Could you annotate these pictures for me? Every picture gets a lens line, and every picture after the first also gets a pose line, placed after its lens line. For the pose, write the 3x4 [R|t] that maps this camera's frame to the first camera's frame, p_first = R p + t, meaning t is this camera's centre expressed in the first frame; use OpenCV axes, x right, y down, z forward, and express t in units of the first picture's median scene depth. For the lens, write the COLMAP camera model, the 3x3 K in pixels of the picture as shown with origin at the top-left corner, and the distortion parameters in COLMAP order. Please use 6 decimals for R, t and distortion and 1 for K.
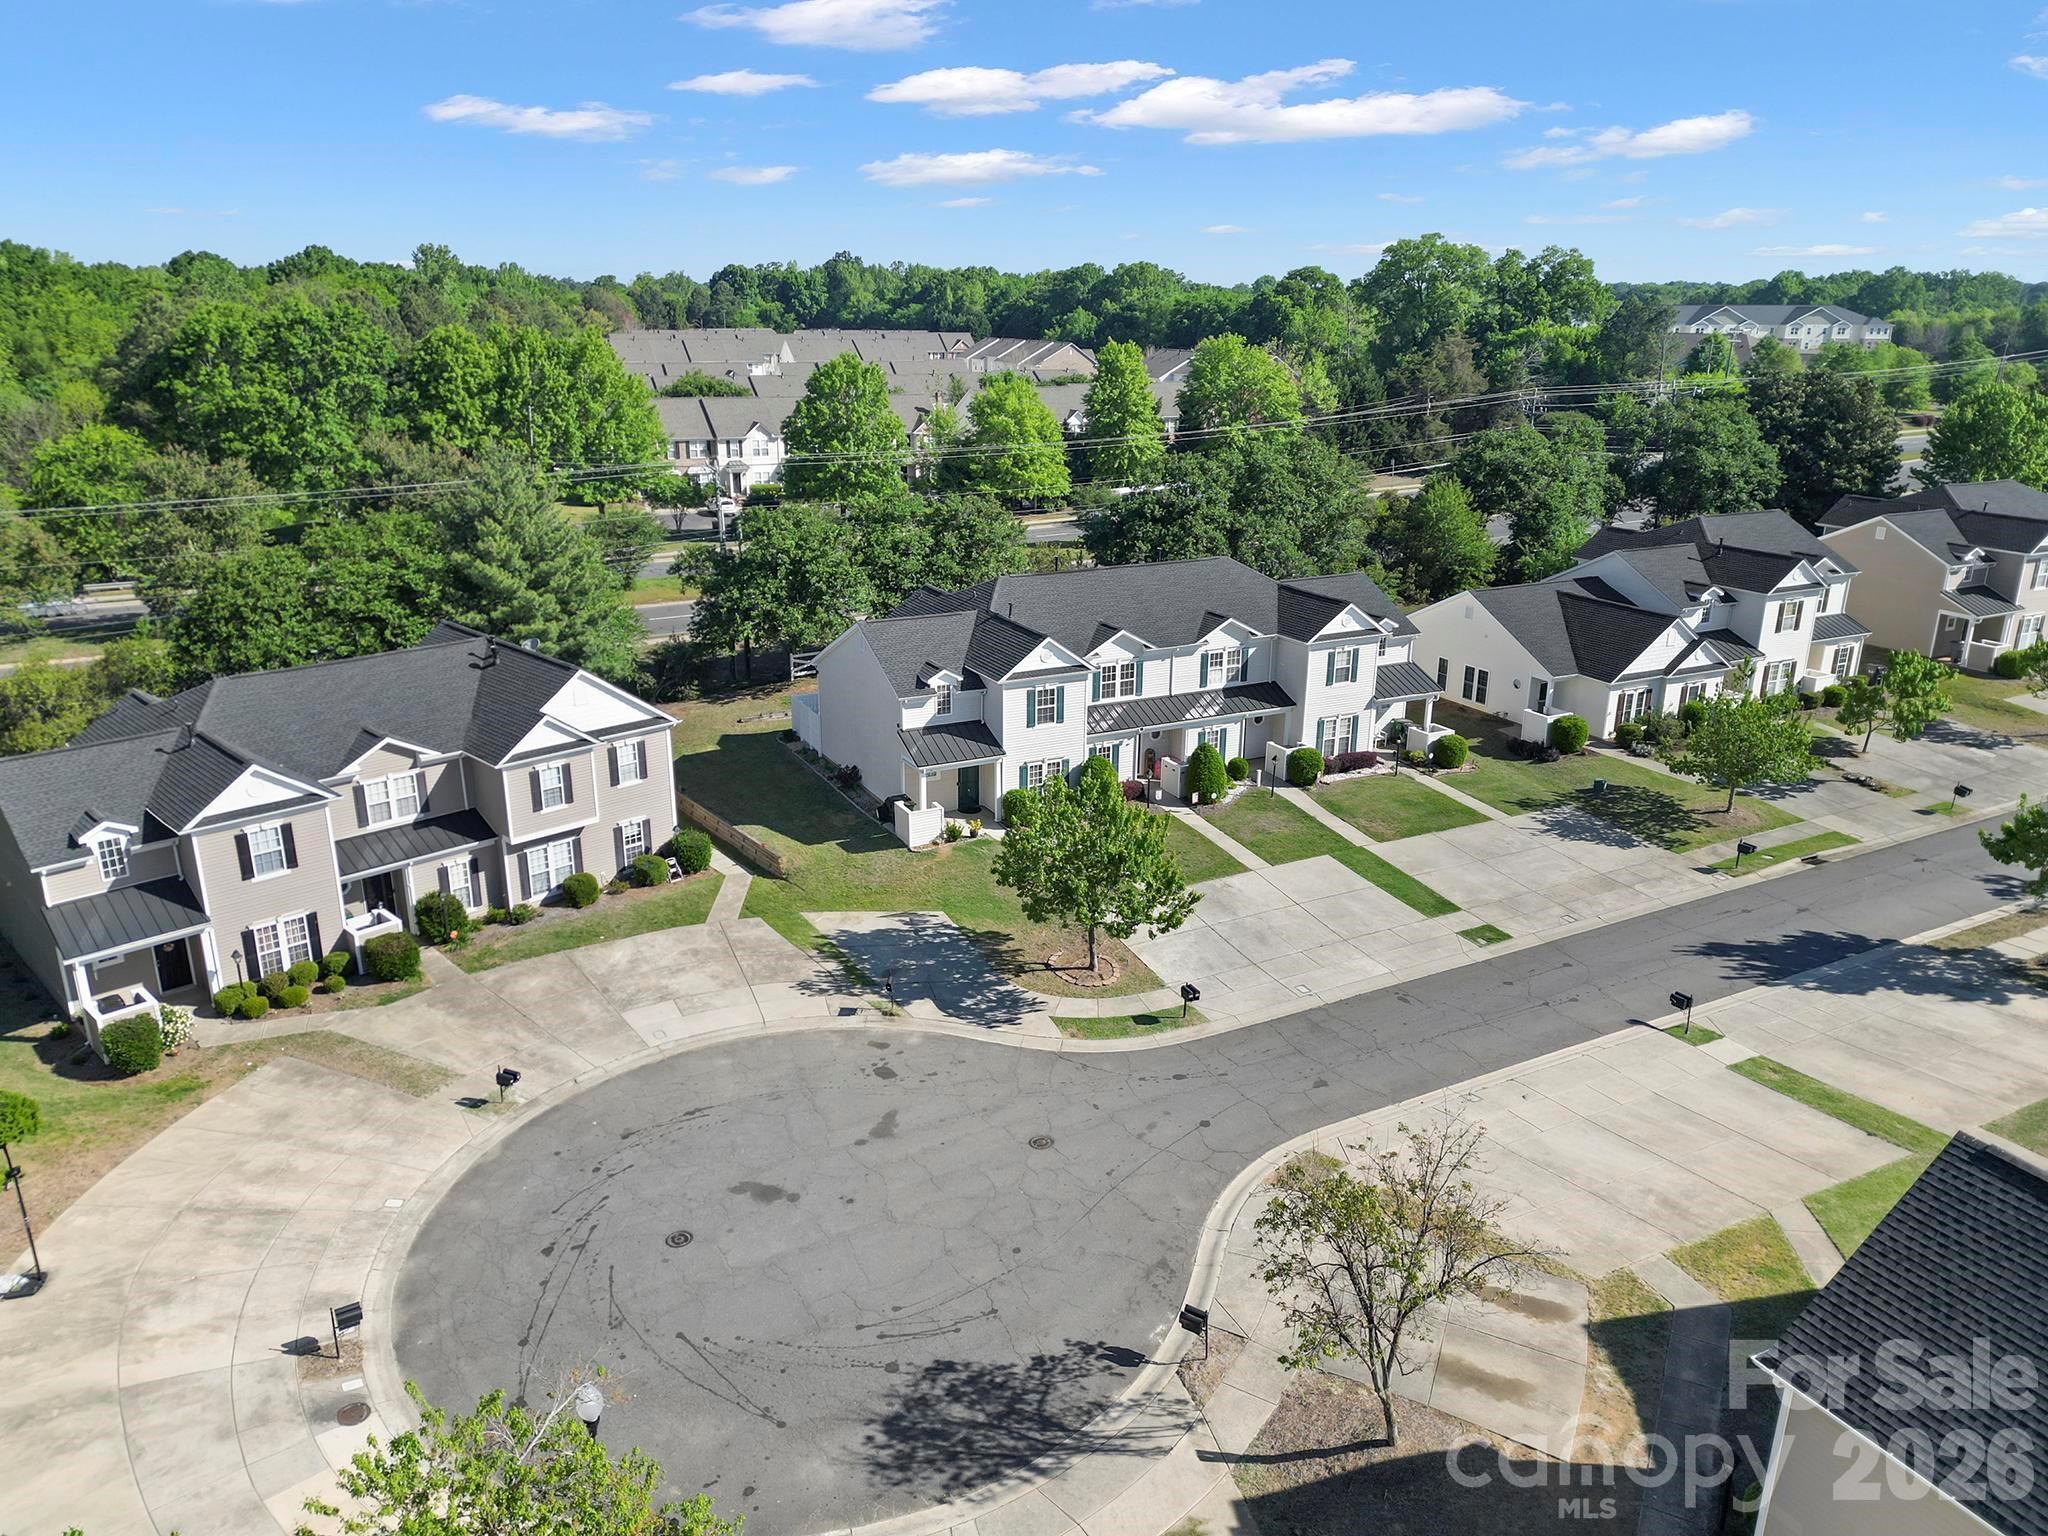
lens RADIAL K [[1422.5, 0, 1024.0], [0, 1422.5, 768.0], [0, 0, 1]] dist [0.105944, -0.129619]
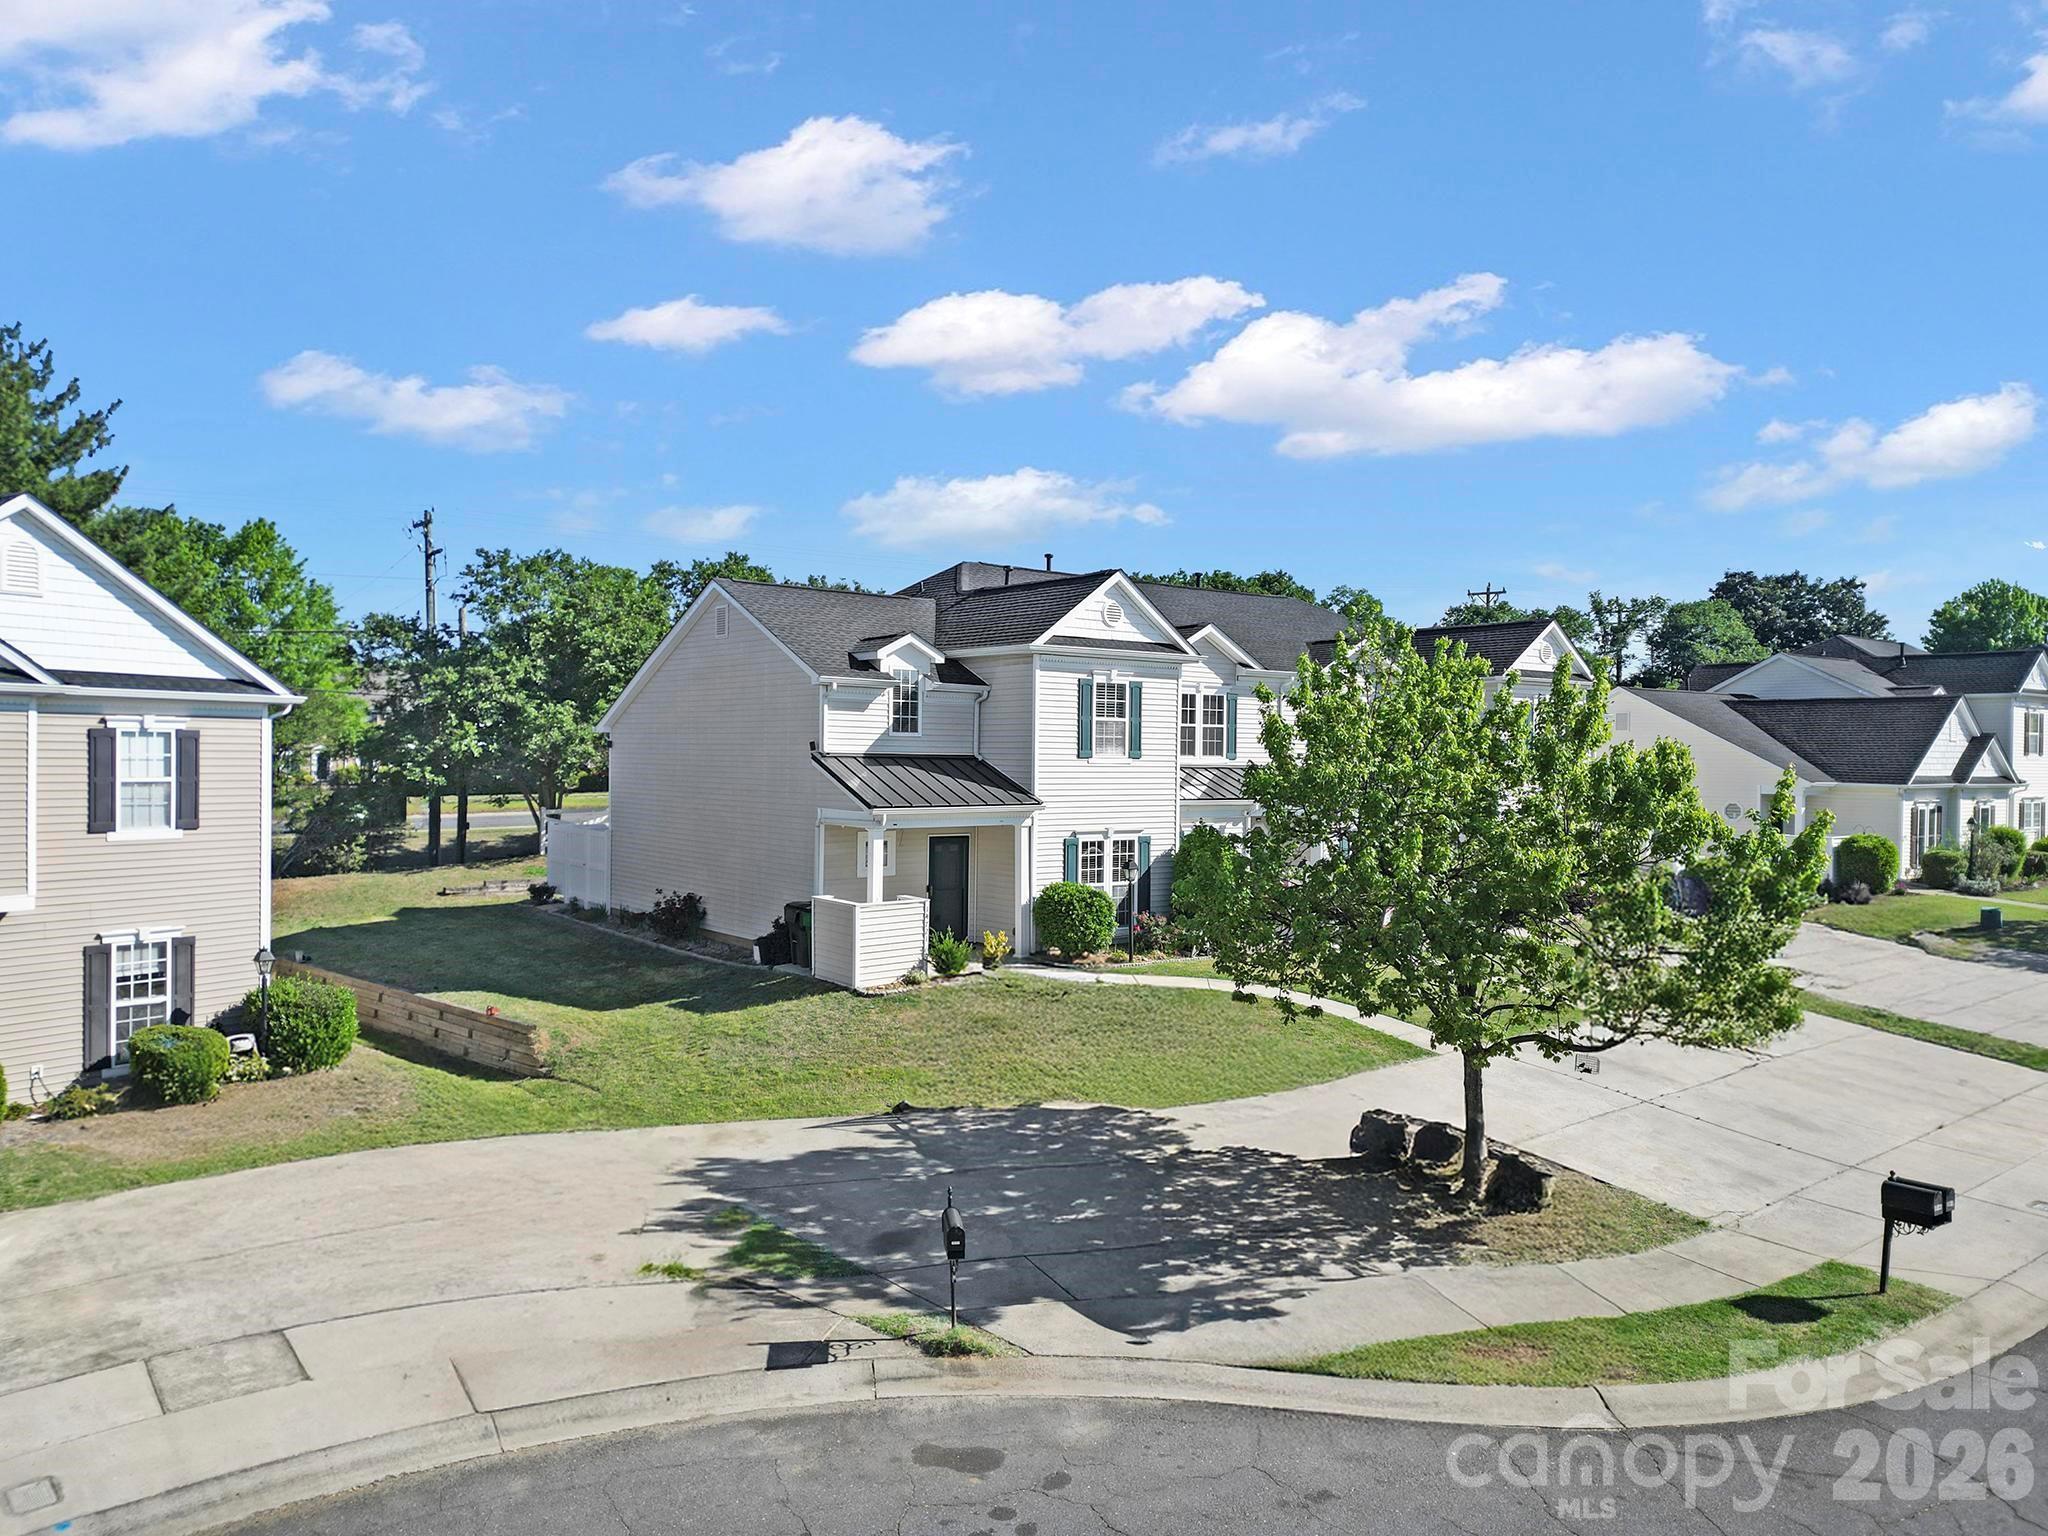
lens RADIAL K [[1422.5, 0, 1024.0], [0, 1422.5, 768.0], [0, 0, 1]] dist [0.105944, -0.129619]
pose [[0.982529, 0.004335, 0.186057, -0.099098], [0.050817, 0.955489, -0.290616, 0.107489], [-0.179035, 0.294994, 0.938576, 0.509045]]
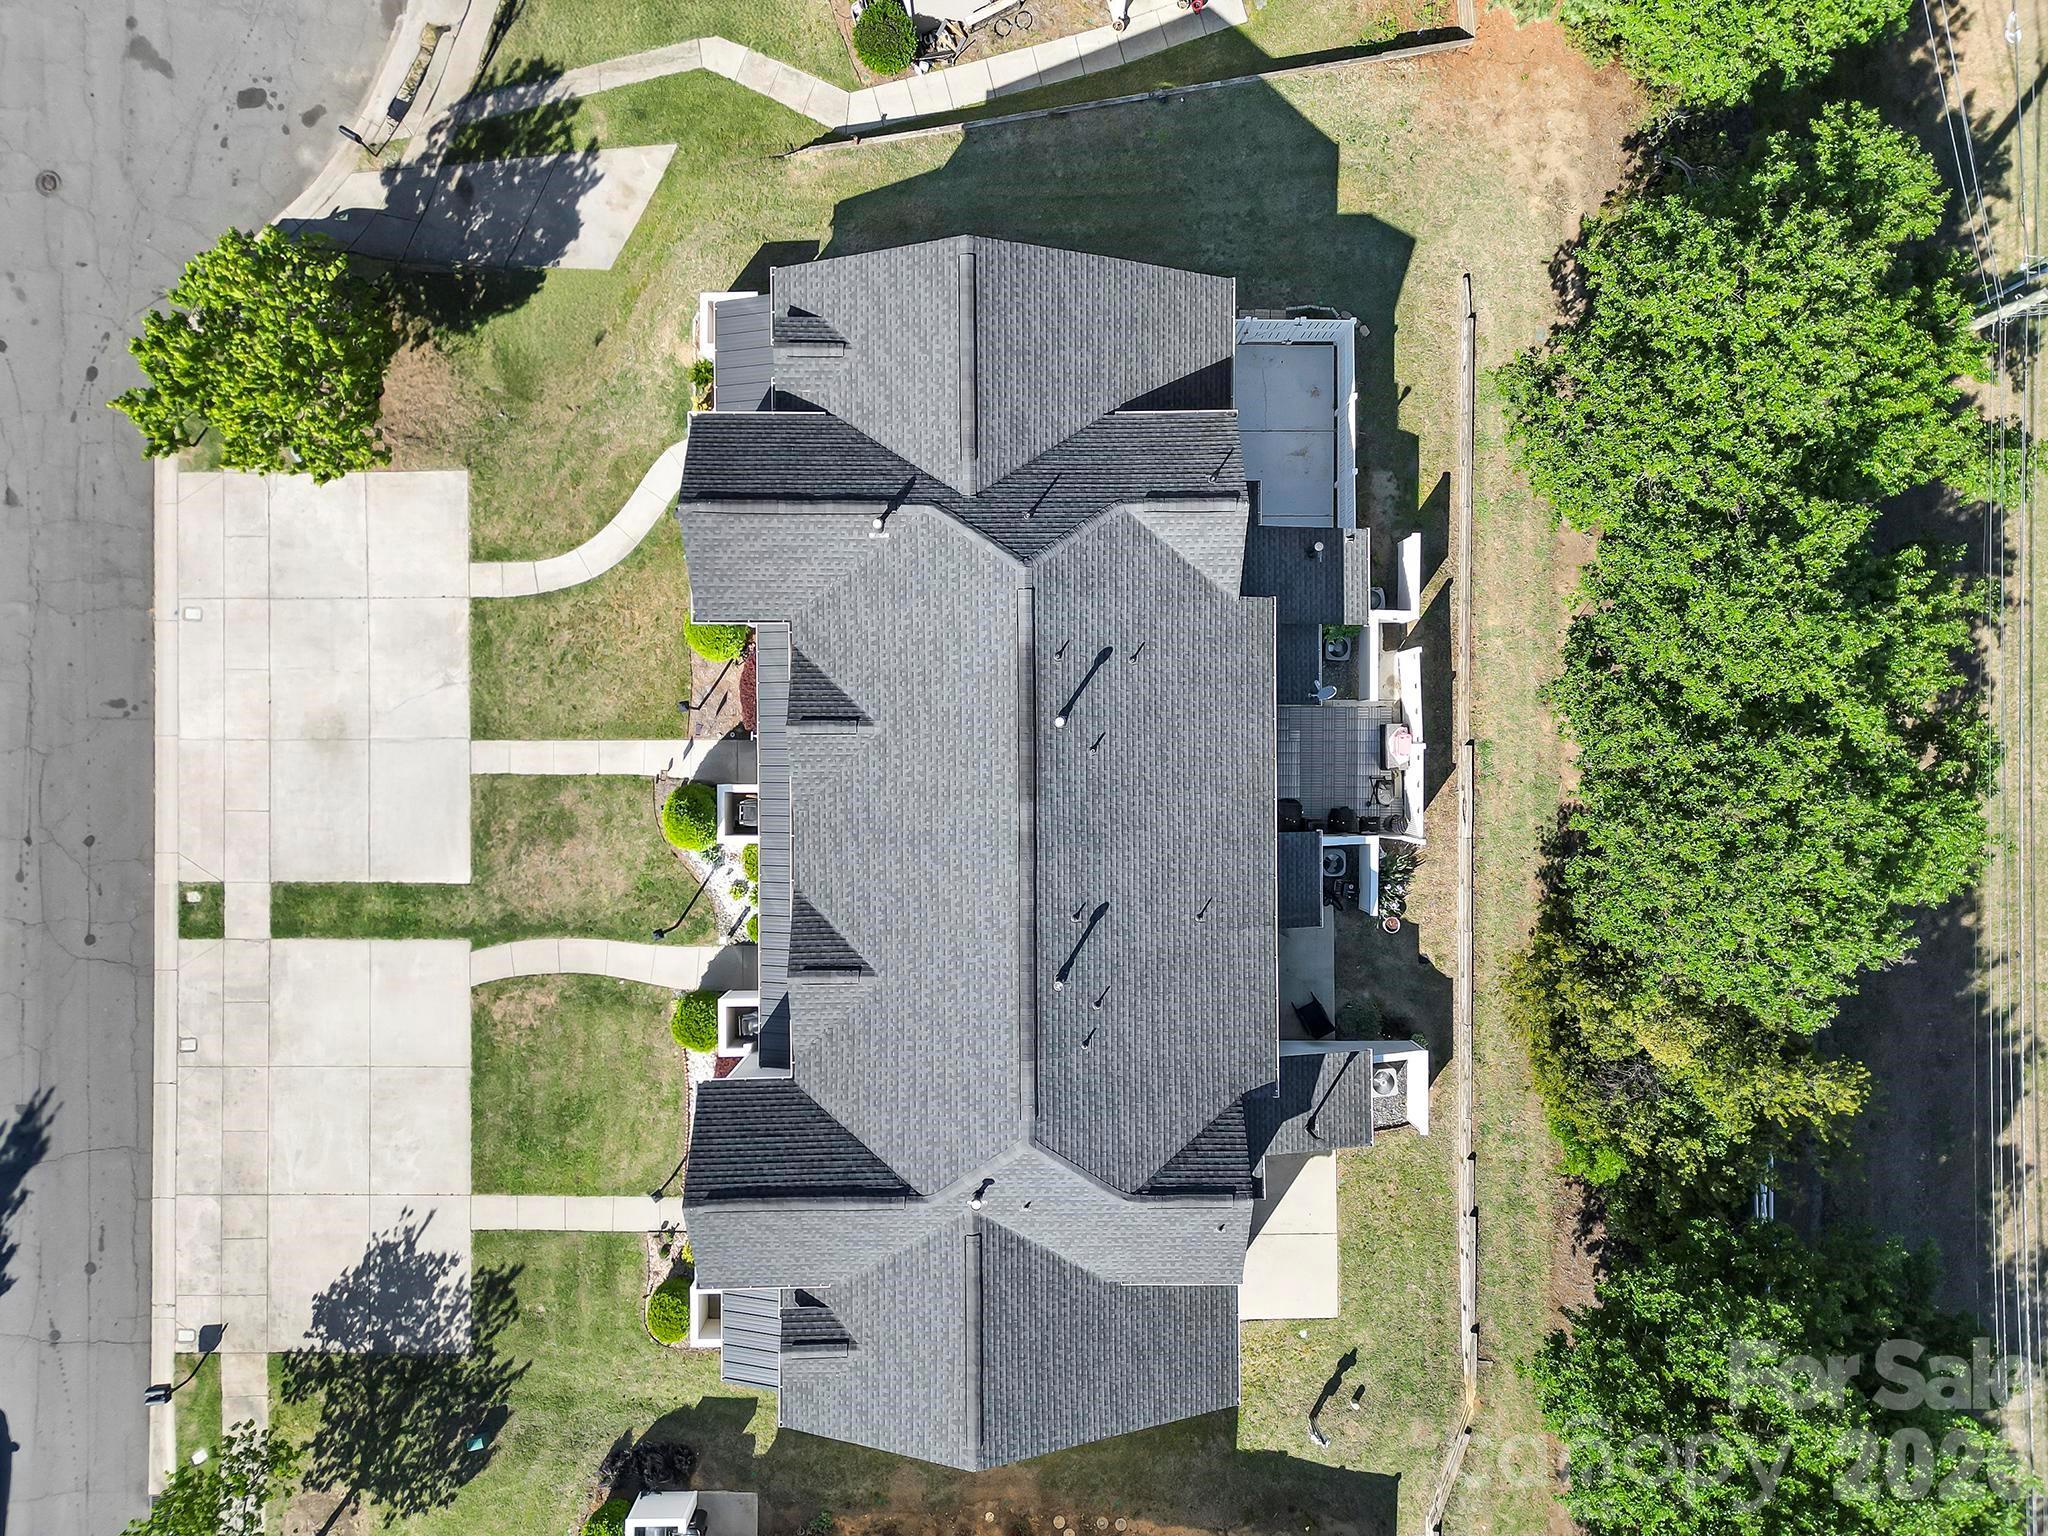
lens RADIAL K [[1422.5, 0, 1024.0], [0, 1422.5, 768.0], [0, 0, 1]] dist [0.105944, -0.129619]
pose [[-0.454357, 0.890797, -0.006368, 0.046935], [-0.287137, -0.139682, 0.947650, -0.607923], [0.843275, 0.432400, 0.319246, 0.898384]]
